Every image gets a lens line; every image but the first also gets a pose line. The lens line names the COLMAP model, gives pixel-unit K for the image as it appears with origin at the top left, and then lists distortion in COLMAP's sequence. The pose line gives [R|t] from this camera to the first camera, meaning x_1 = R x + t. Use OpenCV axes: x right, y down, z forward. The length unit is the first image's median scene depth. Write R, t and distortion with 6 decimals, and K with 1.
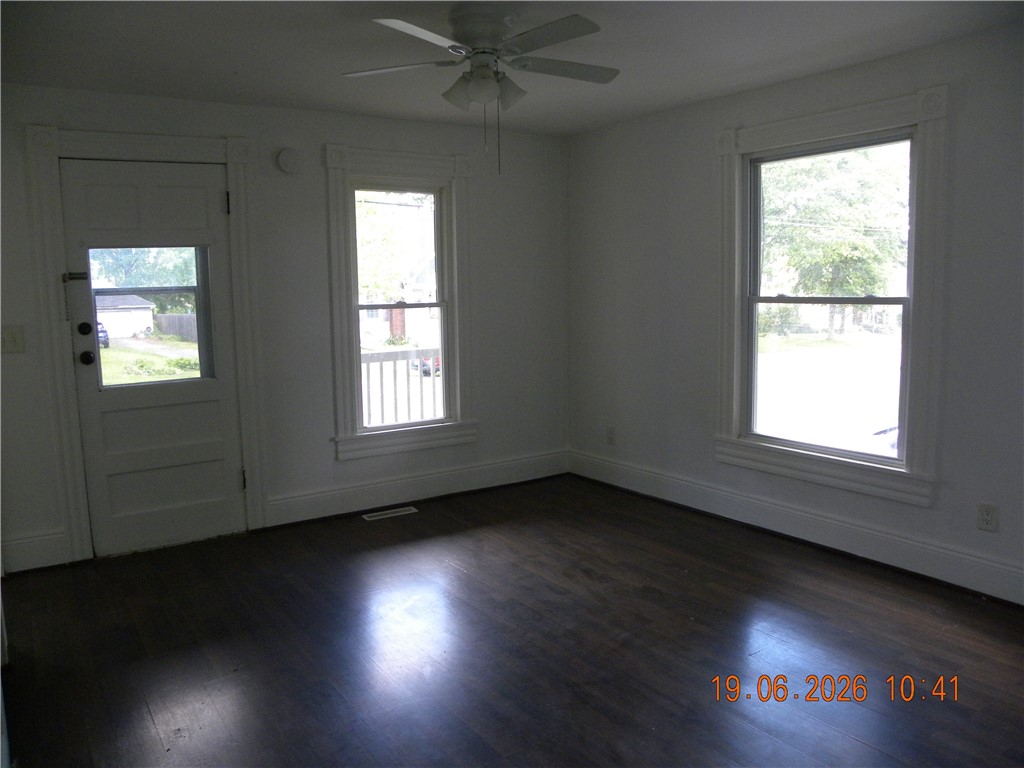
lens RADIAL K [[773.5, 0, 512.0], [0, 773.5, 384.0], [0, 0, 1]] dist [-0.079649, 0.004003]
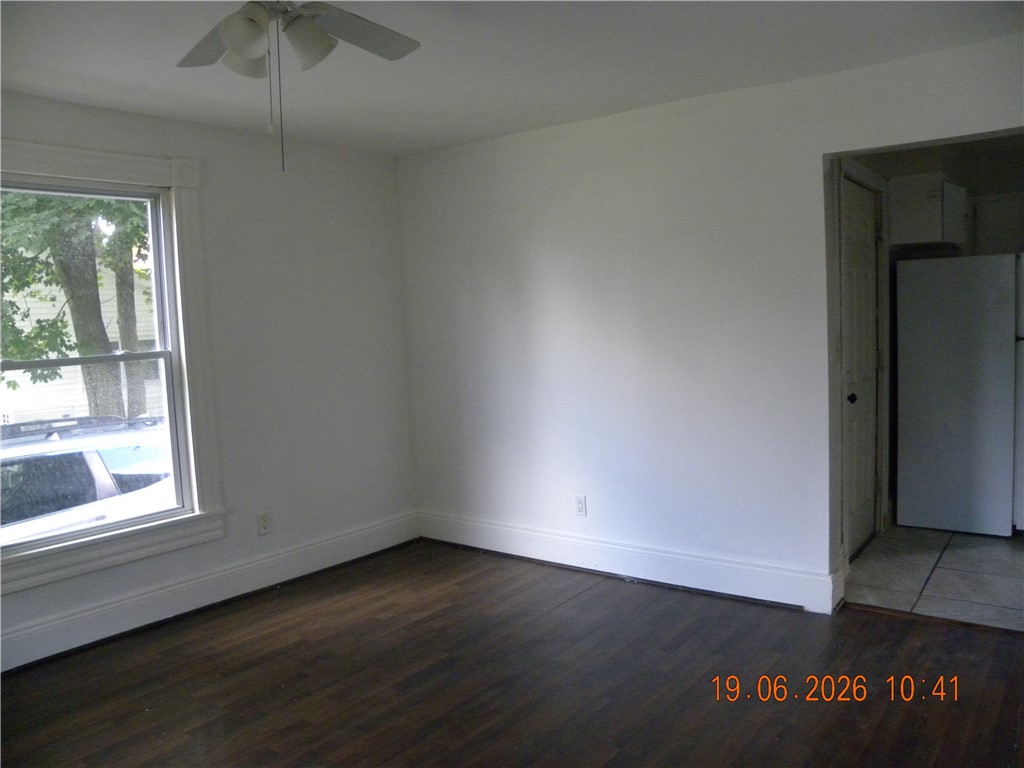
lens RADIAL K [[788.2, 0, 512.0], [0, 788.2, 384.0], [0, 0, 1]] dist [-0.092708, 0.003314]
pose [[-0.327734, -0.045969, 0.943651, -0.650098], [0.155107, 0.982645, 0.101738, -0.107230], [-0.931951, 0.179710, -0.314916, 0.922370]]
